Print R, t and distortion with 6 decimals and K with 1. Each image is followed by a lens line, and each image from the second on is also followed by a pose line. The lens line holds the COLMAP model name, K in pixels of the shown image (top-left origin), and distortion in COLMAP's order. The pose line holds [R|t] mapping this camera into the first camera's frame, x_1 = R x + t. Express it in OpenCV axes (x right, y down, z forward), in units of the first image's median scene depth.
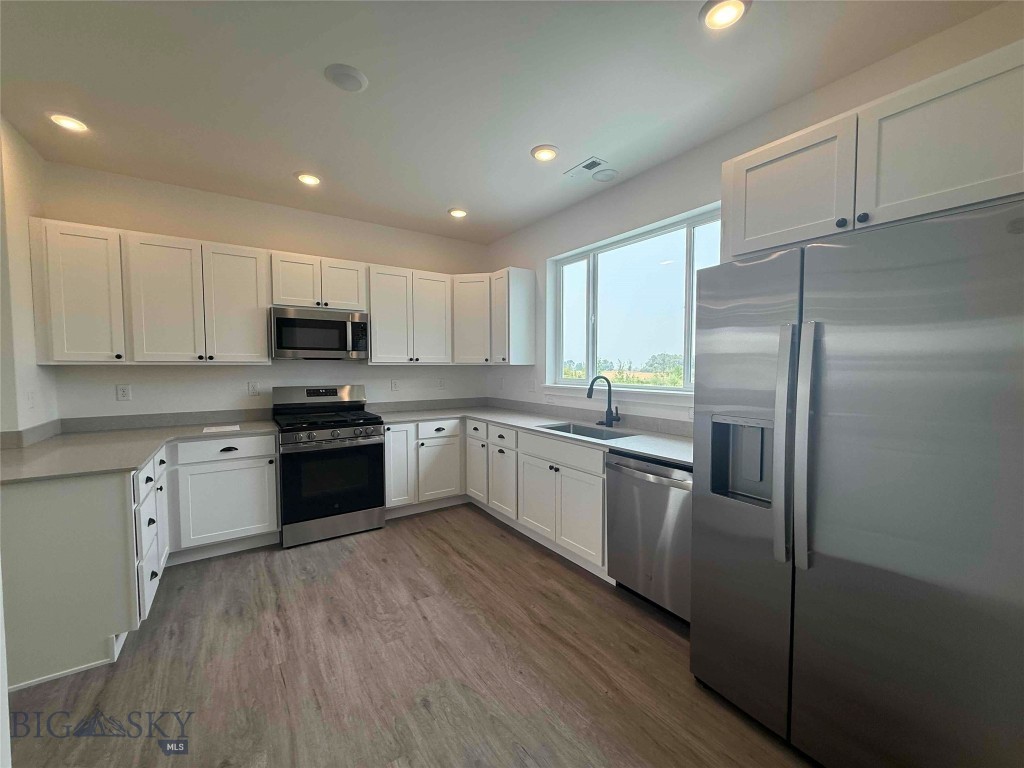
lens RADIAL K [[406.3, 0, 507.6], [0, 406.3, 384.7], [0, 0, 1]] dist [0.000278, 0.000520]
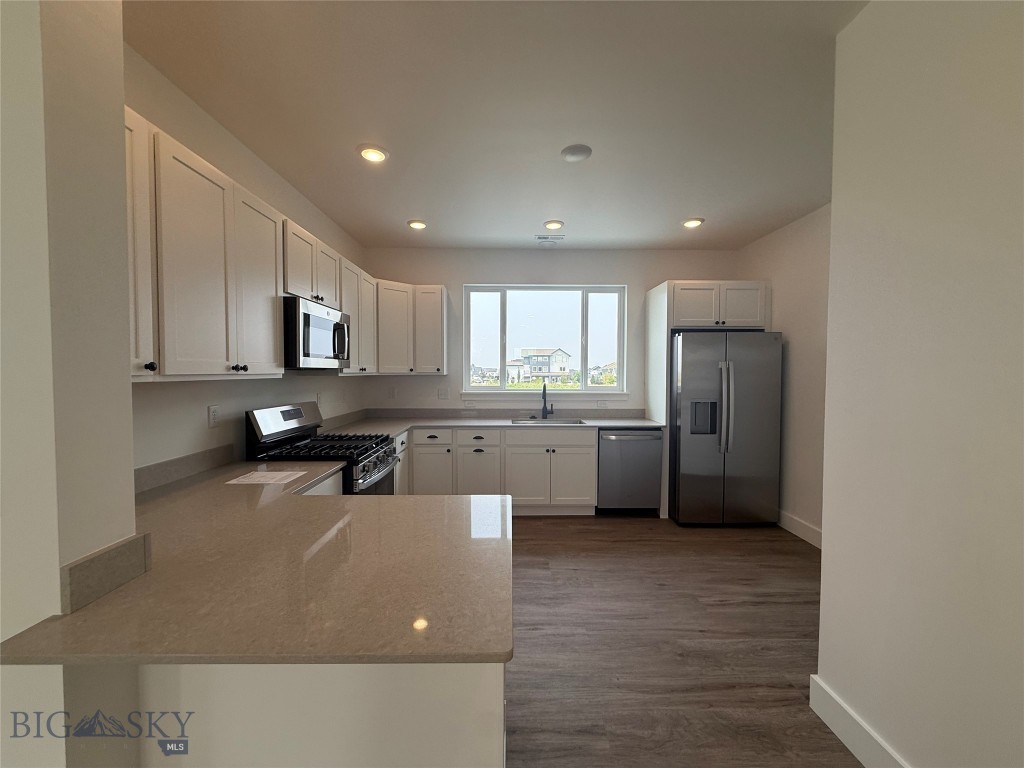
lens RADIAL K [[406.3, 0, 509.2], [0, 406.3, 387.8], [0, 0, 1]] dist [0.000278, 0.000520]
pose [[0.559819, -0.031496, 0.828016, -1.055338], [0.035932, 0.999260, 0.013717, -0.030909], [-0.827835, 0.022073, 0.560537, 0.321409]]
